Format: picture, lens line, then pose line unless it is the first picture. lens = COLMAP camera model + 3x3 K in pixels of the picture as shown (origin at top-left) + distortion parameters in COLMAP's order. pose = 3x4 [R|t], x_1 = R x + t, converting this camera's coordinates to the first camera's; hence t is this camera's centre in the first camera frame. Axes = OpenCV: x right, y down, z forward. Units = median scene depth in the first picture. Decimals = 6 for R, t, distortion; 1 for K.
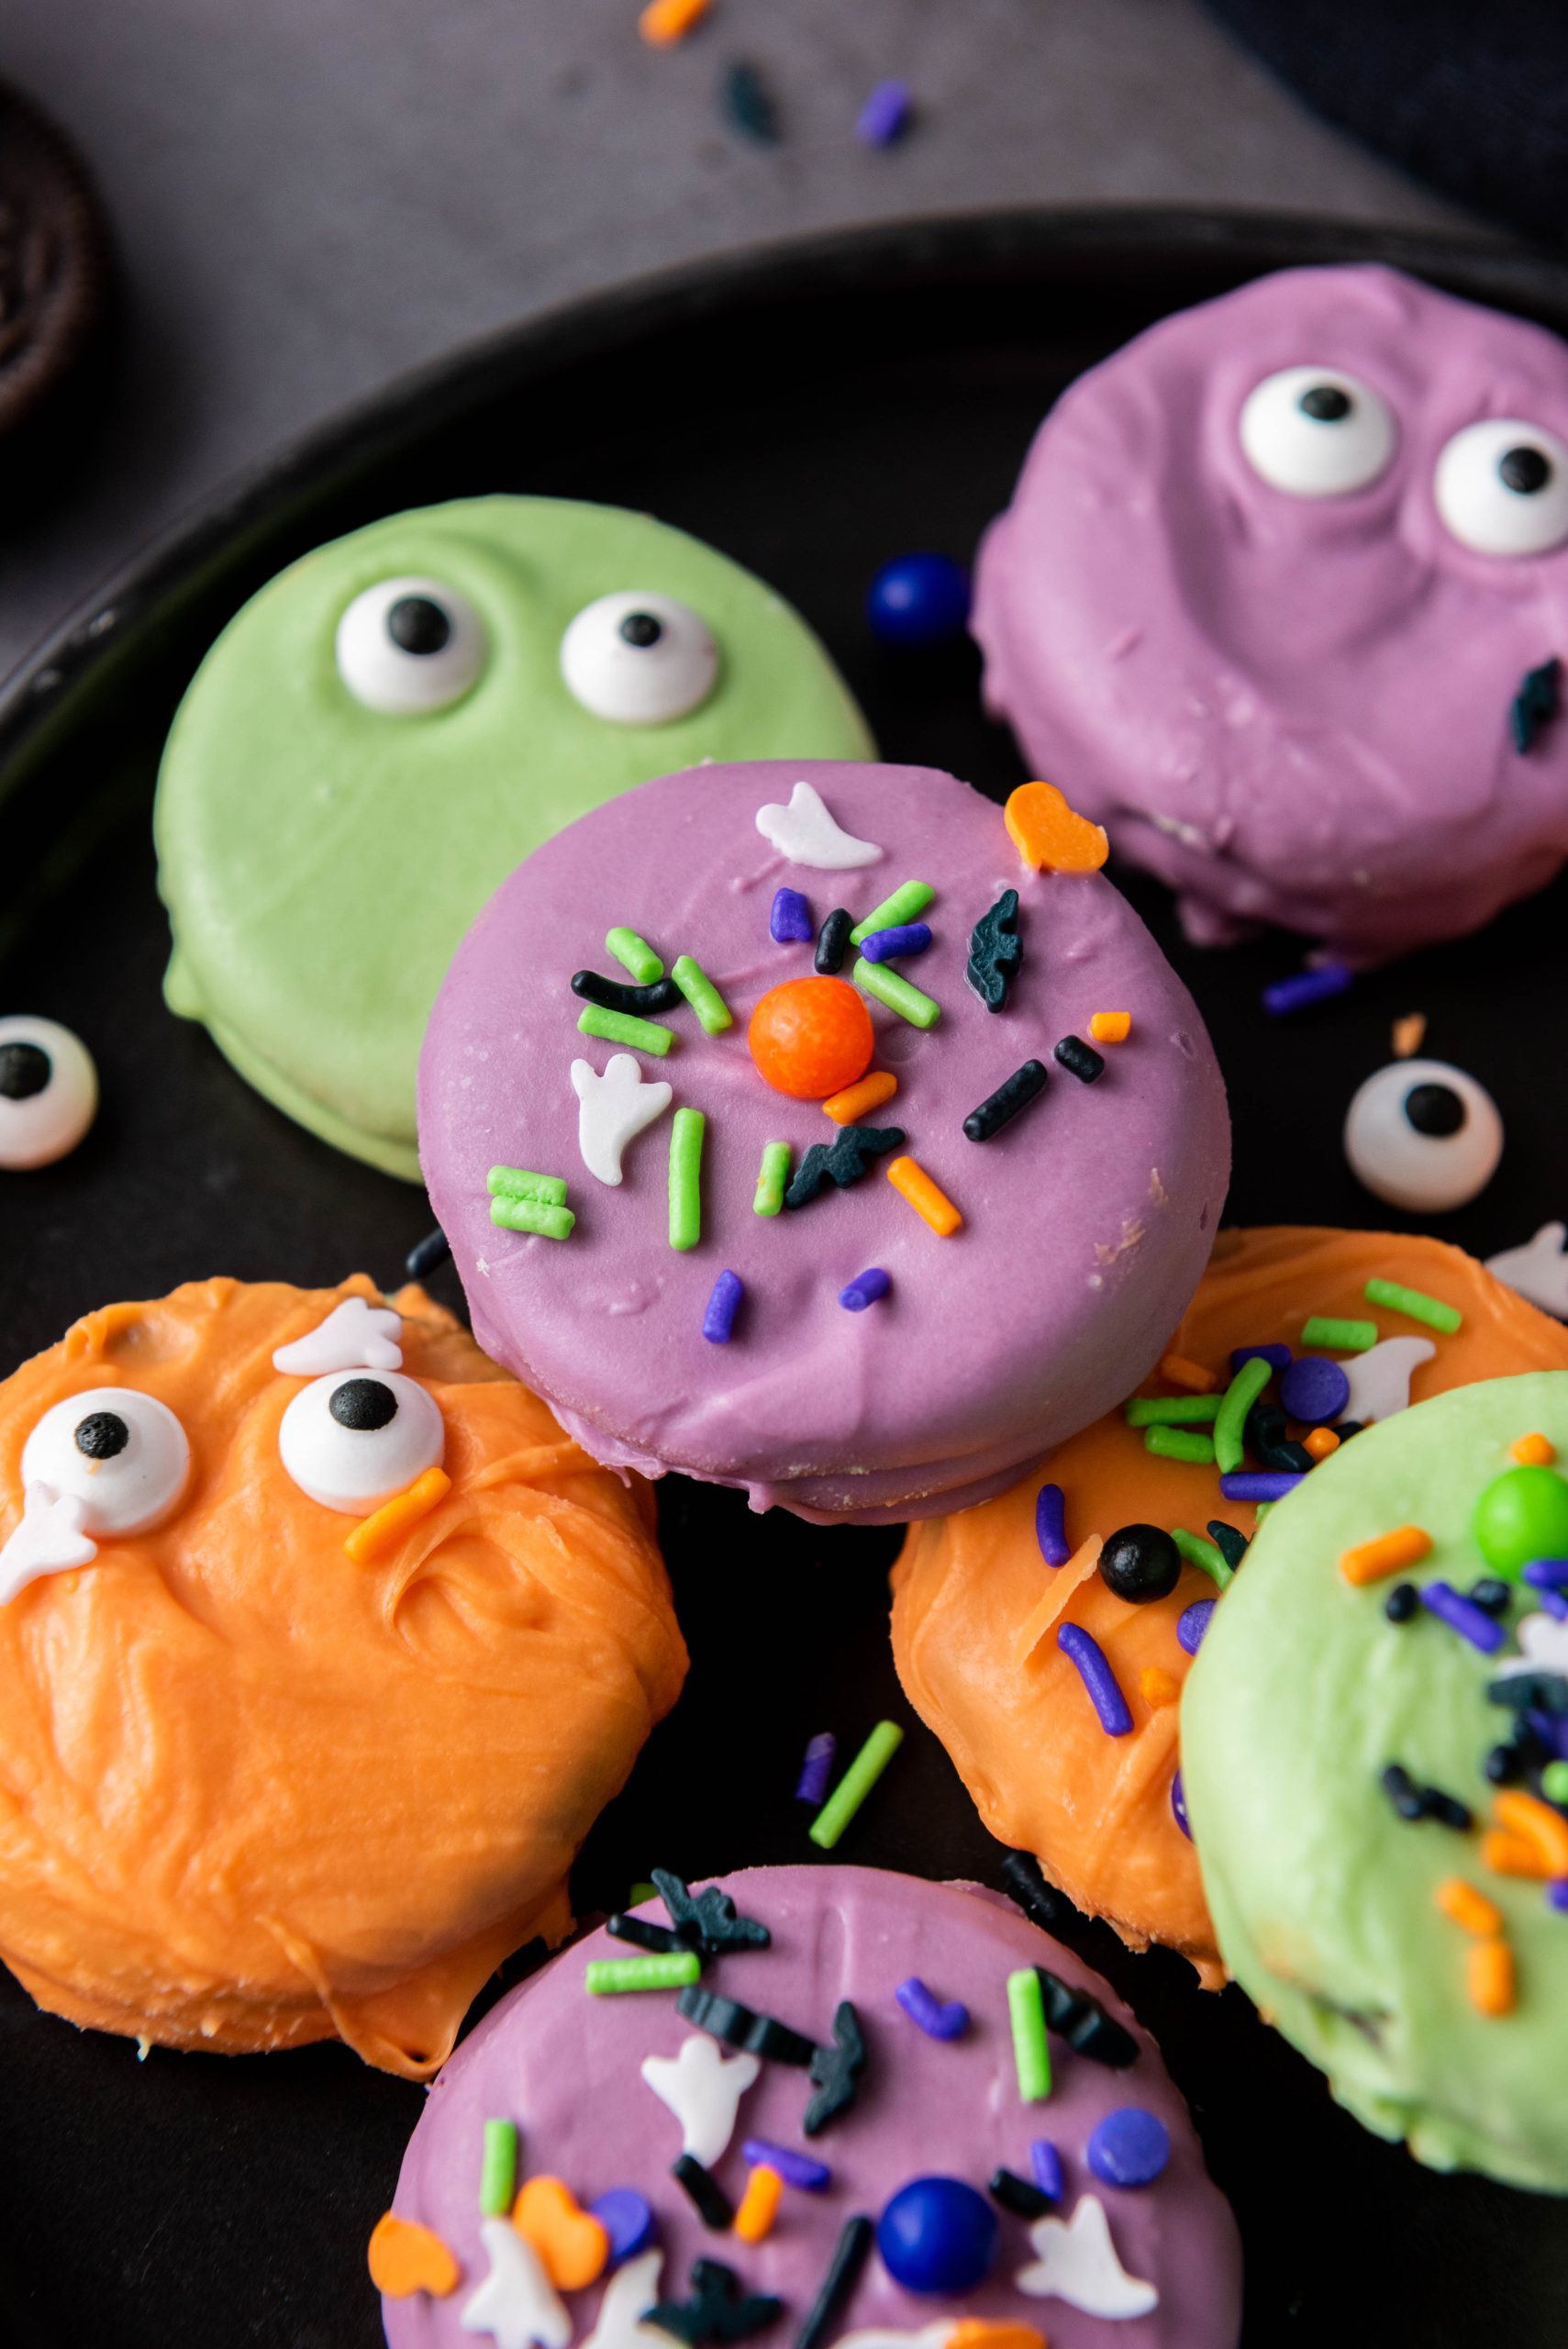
lens RADIAL K [[4580.7, 0, 784.0], [0, 4580.7, 1174.5], [0, 0, 1]] dist [-0.034028, -0.090155]
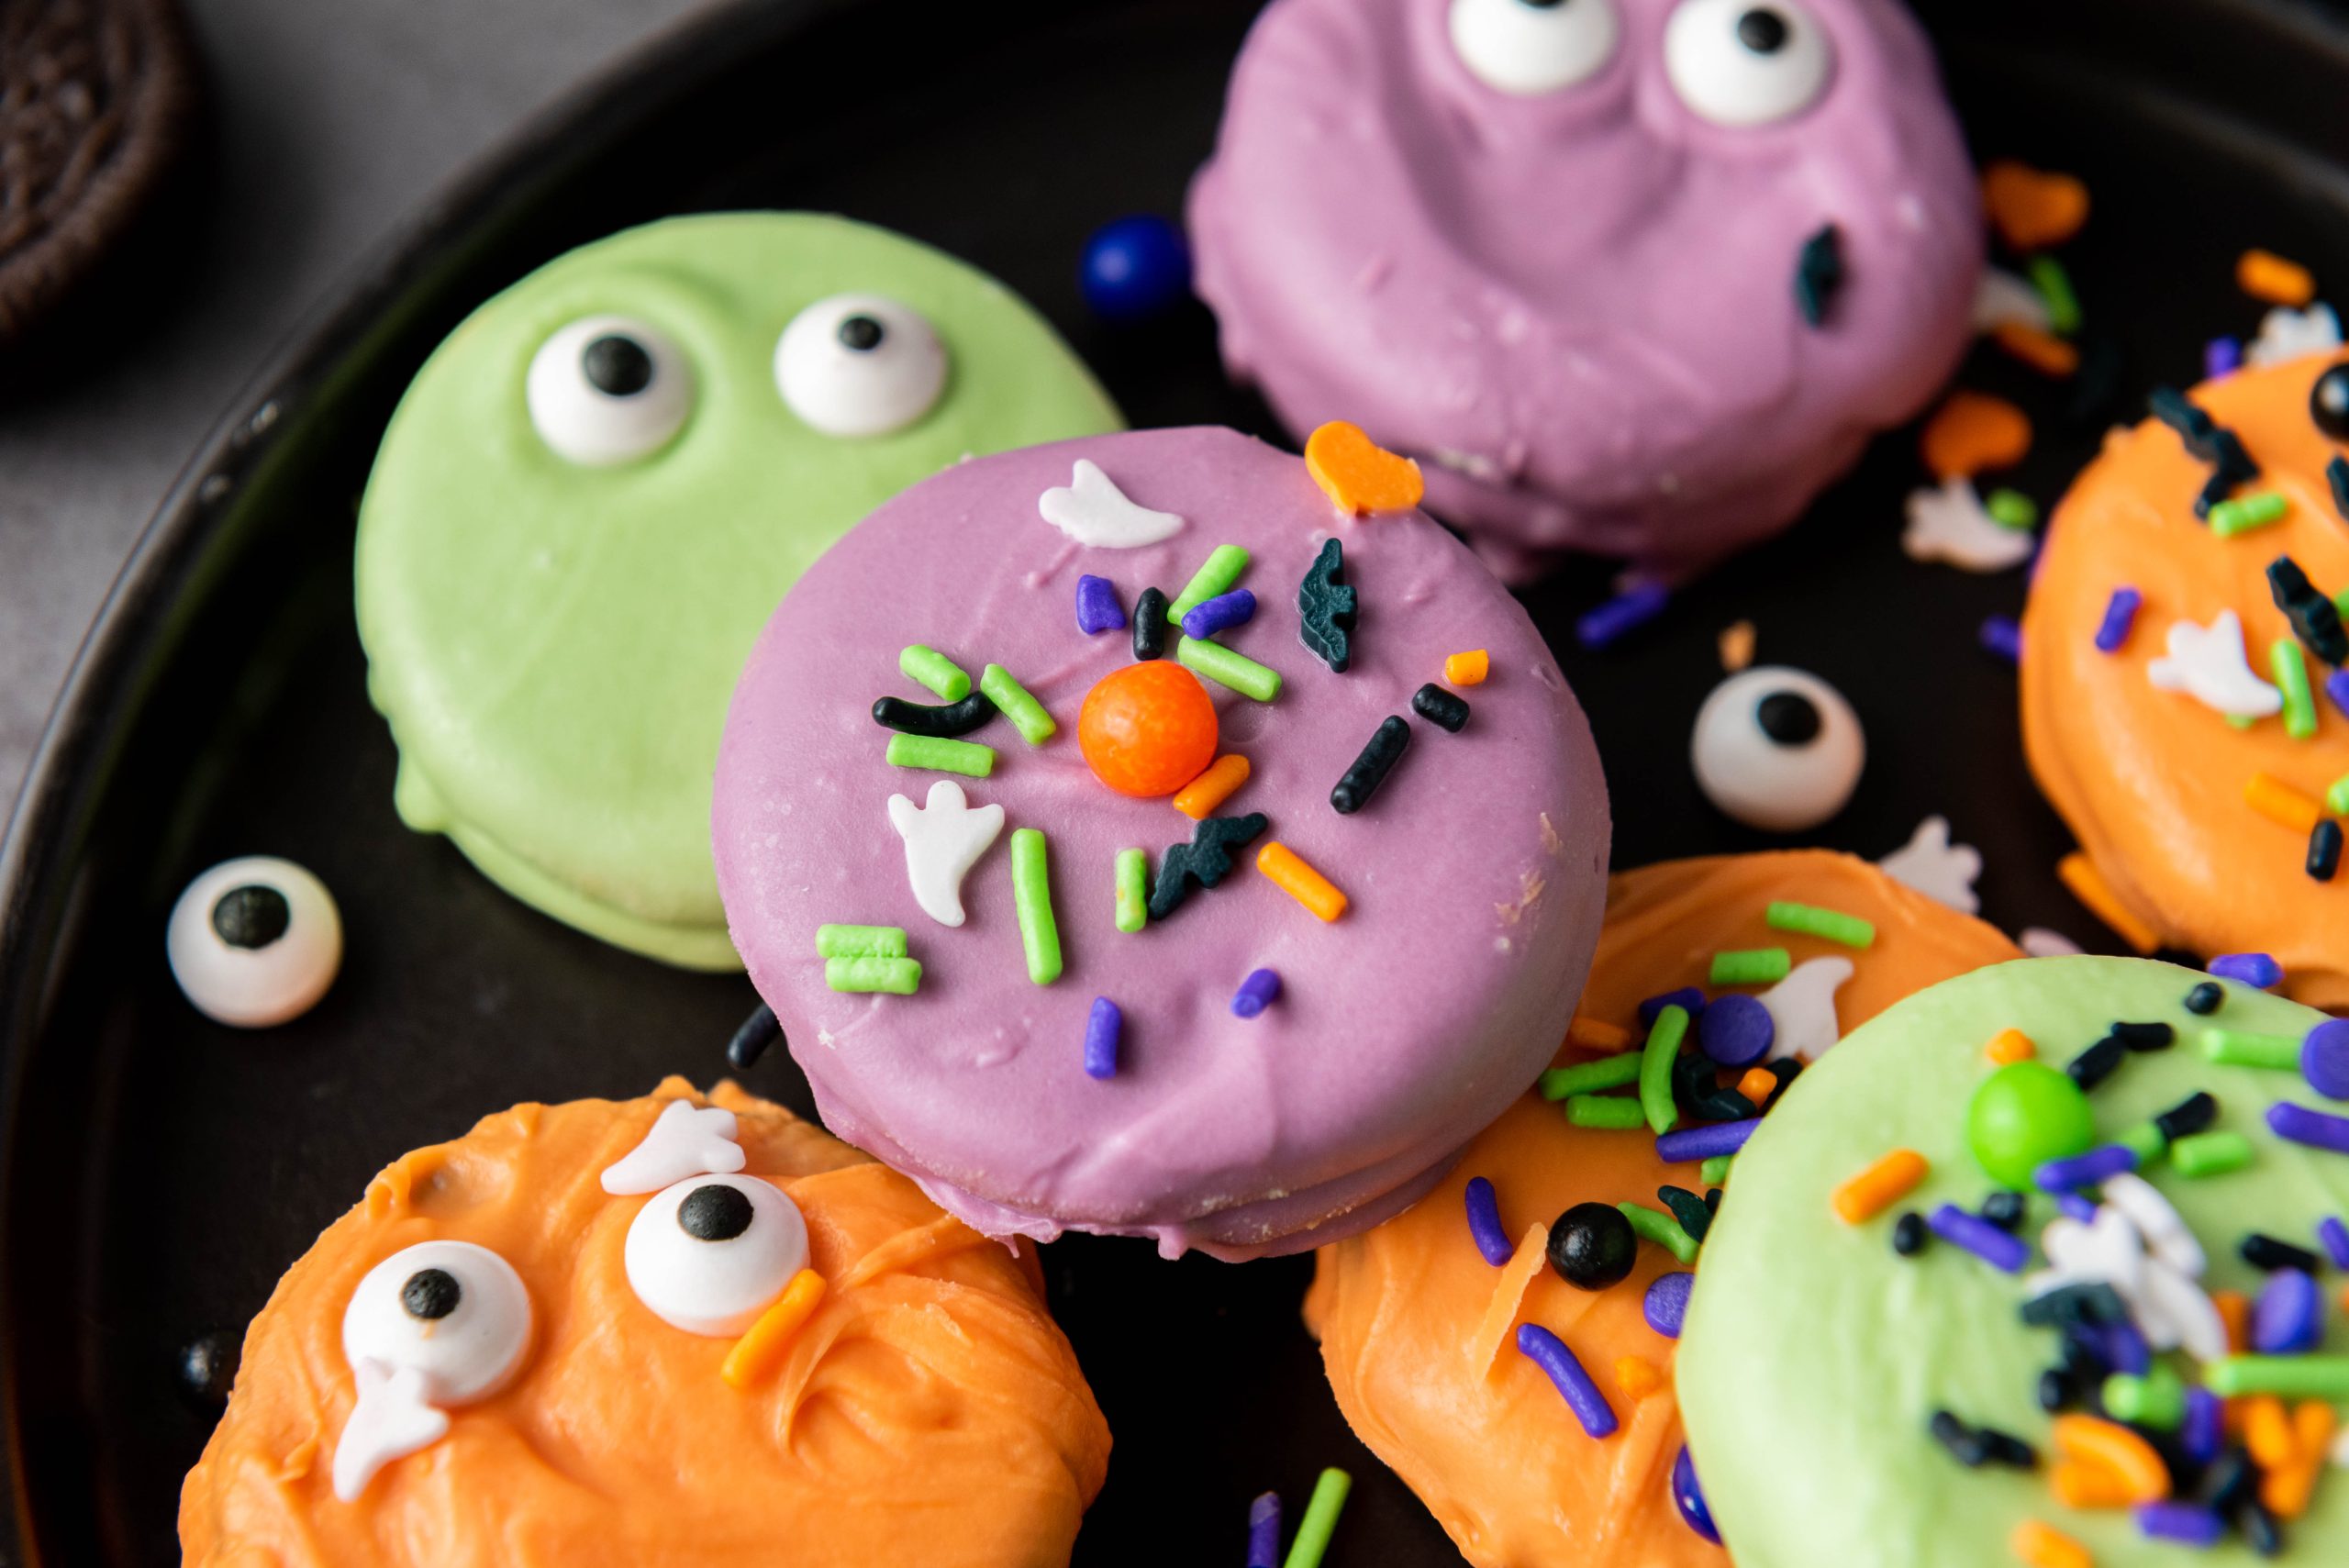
lens RADIAL K [[4580.7, 0, 1174.5], [0, 4580.7, 784.0], [0, 0, 1]] dist [-0.034028, -0.090155]
pose [[0.984091, -0.155433, 0.086053, -0.068340], [0.159083, 0.986561, -0.037284, 0.015273], [-0.079102, 0.050381, 0.995593, 0.097957]]
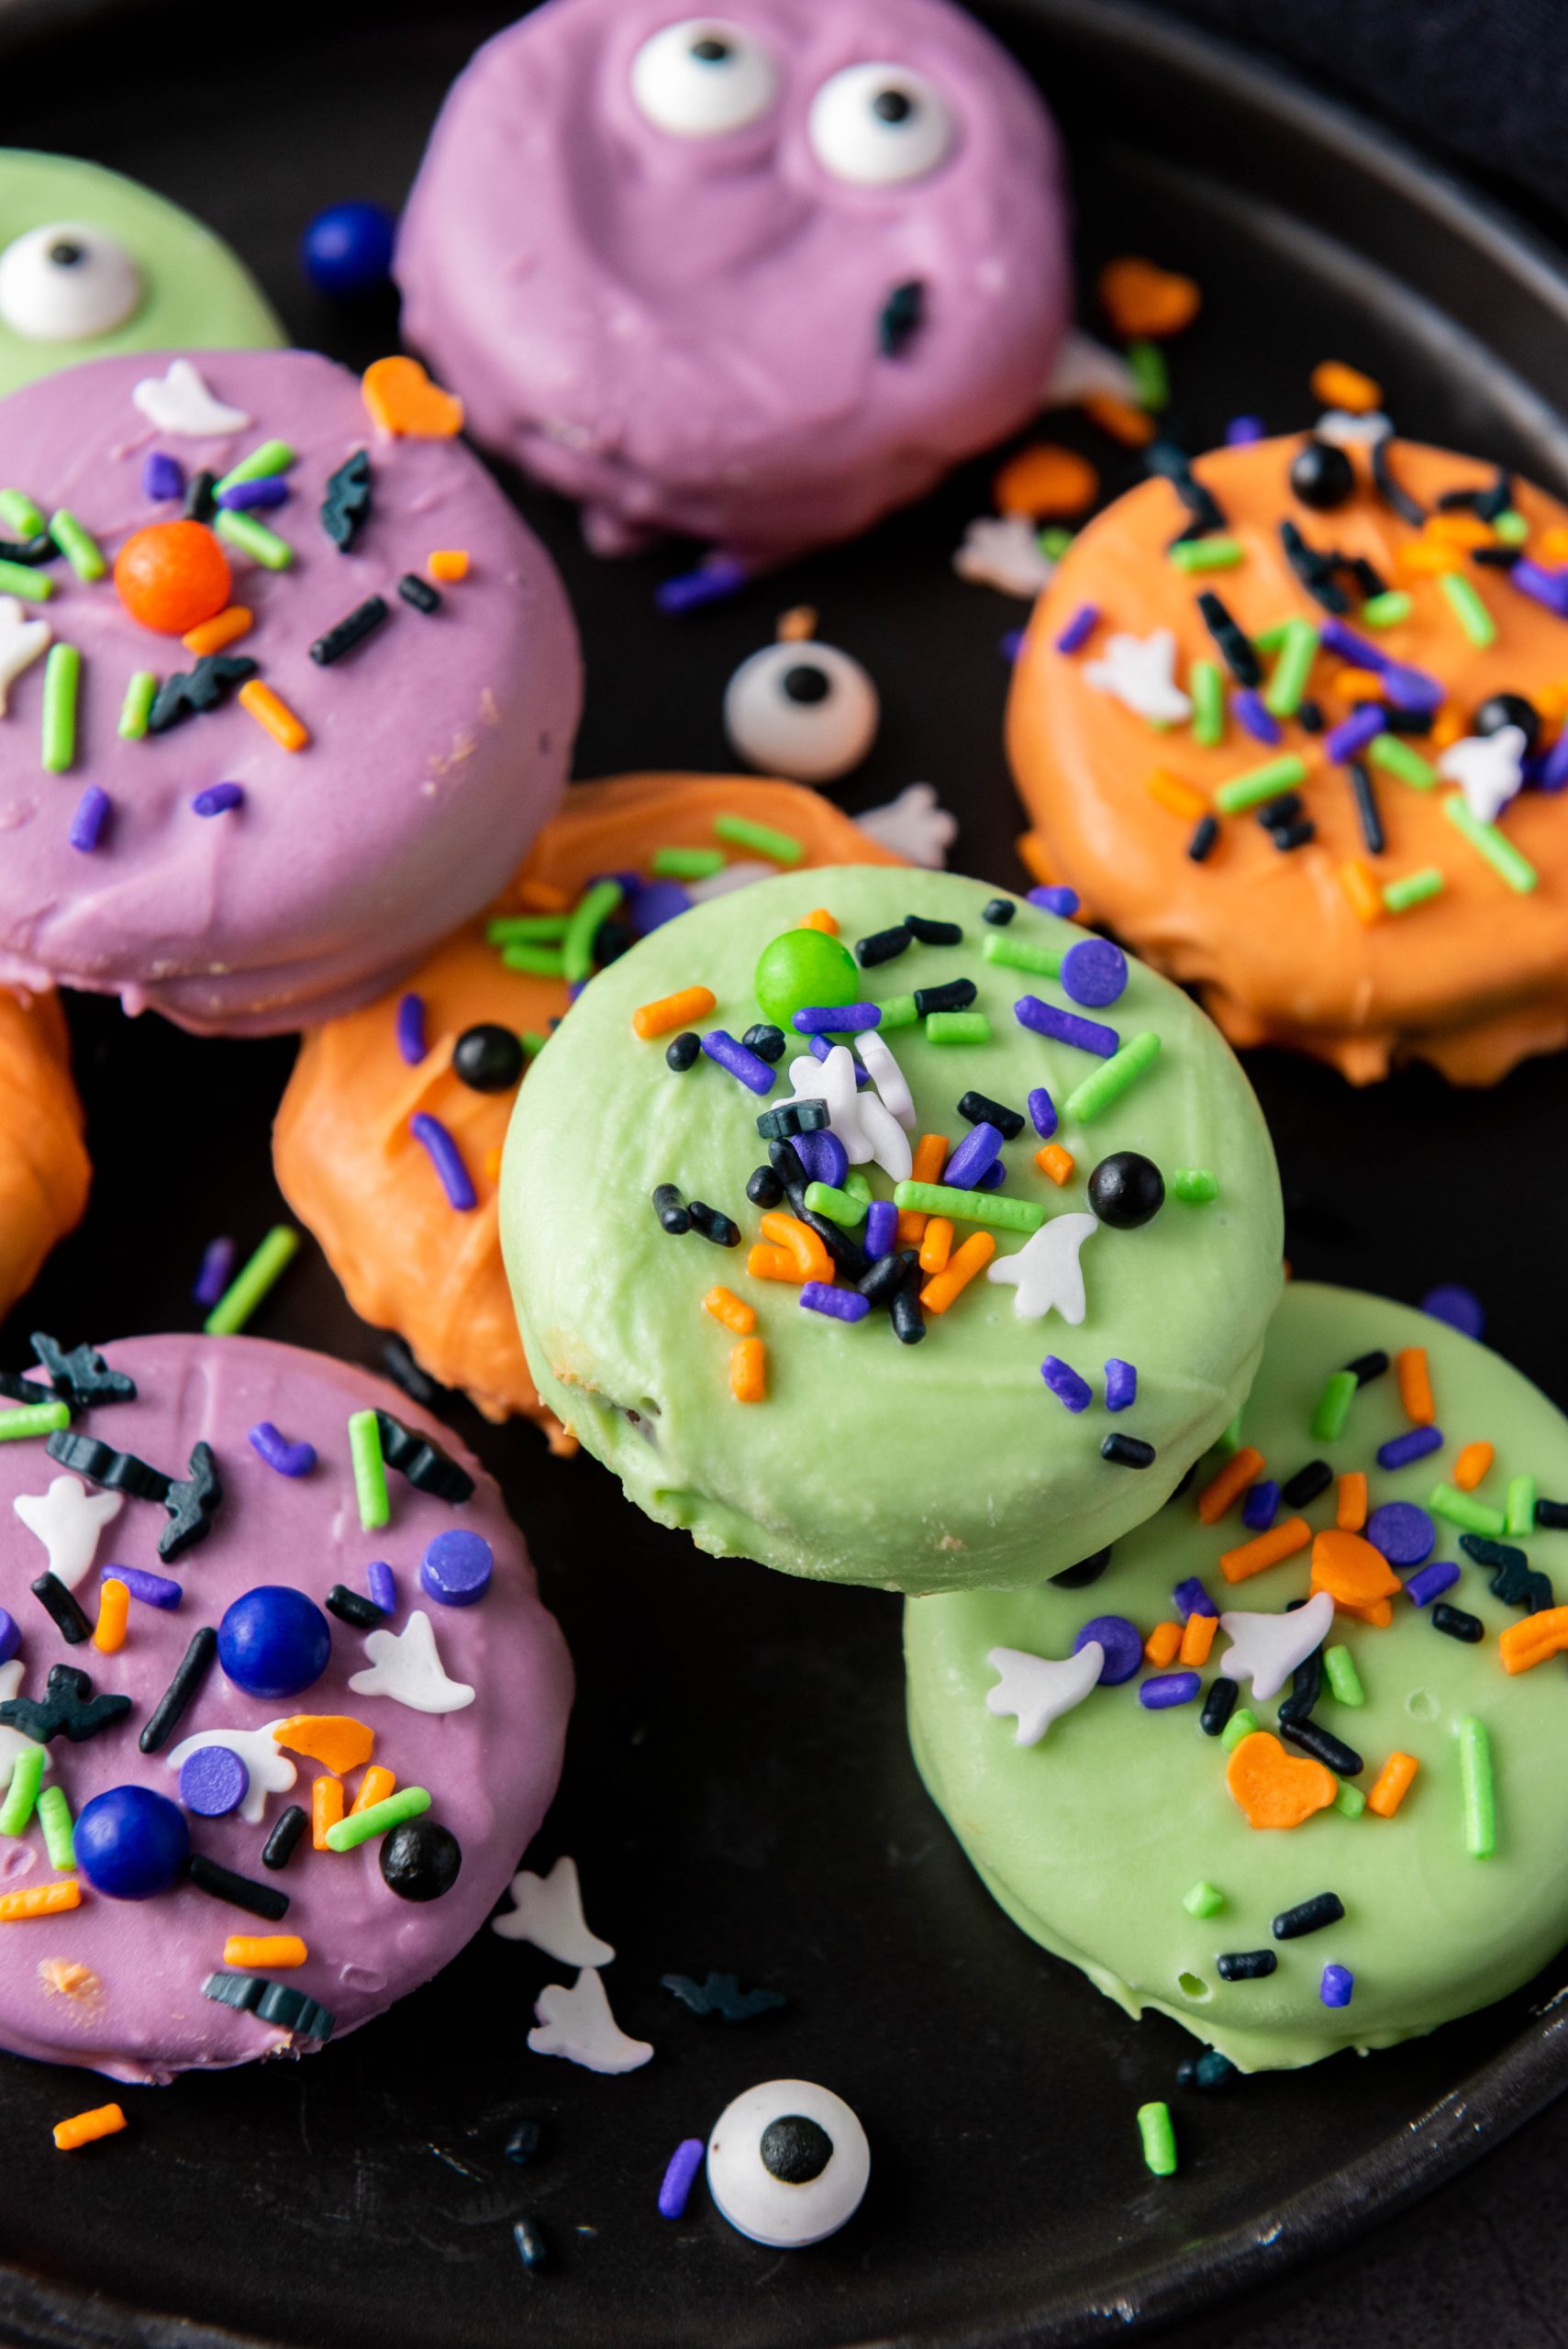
lens RADIAL K [[4580.7, 0, 784.0], [0, 4580.7, 1174.5], [0, 0, 1]] dist [-0.034028, -0.090155]
pose [[0.999846, -0.017547, 0.000103, 0.149166], [0.017545, 0.999620, -0.021272, 0.138341], [0.000271, 0.021270, 0.999774, -0.091093]]
